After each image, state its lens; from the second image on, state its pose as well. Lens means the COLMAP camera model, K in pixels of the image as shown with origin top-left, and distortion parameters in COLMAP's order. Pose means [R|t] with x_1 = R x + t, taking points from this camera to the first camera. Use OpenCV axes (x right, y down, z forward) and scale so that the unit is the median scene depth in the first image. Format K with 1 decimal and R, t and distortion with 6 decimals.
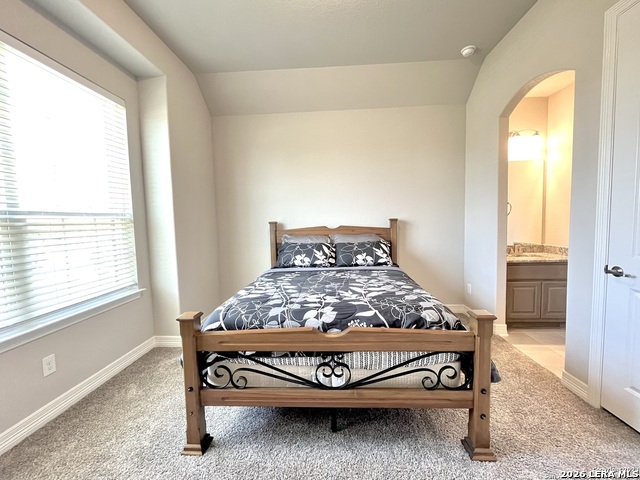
lens RADIAL K [[269.1, 0, 317.9], [0, 269.1, 241.1], [0, 0, 1]] dist [-0.007746, 0.000404]
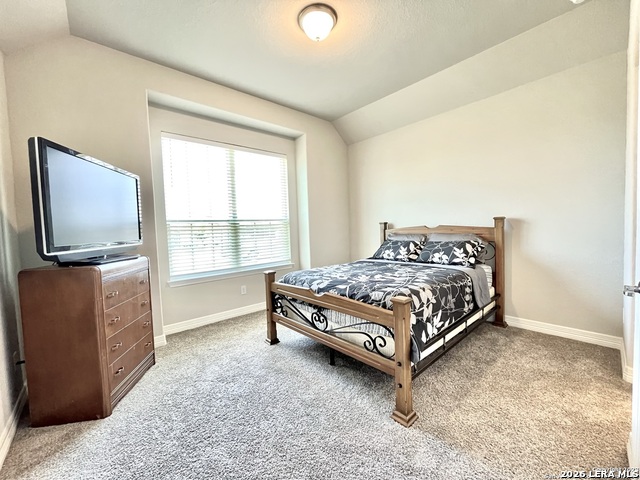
lens RADIAL K [[257.8, 0, 320.5], [0, 257.8, 238.4], [0, 0, 1]] dist [-0.001729, -0.000515]
pose [[0.710260, 0.032421, -0.703192, 0.831037], [-0.033805, 0.999357, 0.011931, -0.003827], [0.703127, 0.015297, 0.710900, -0.059256]]
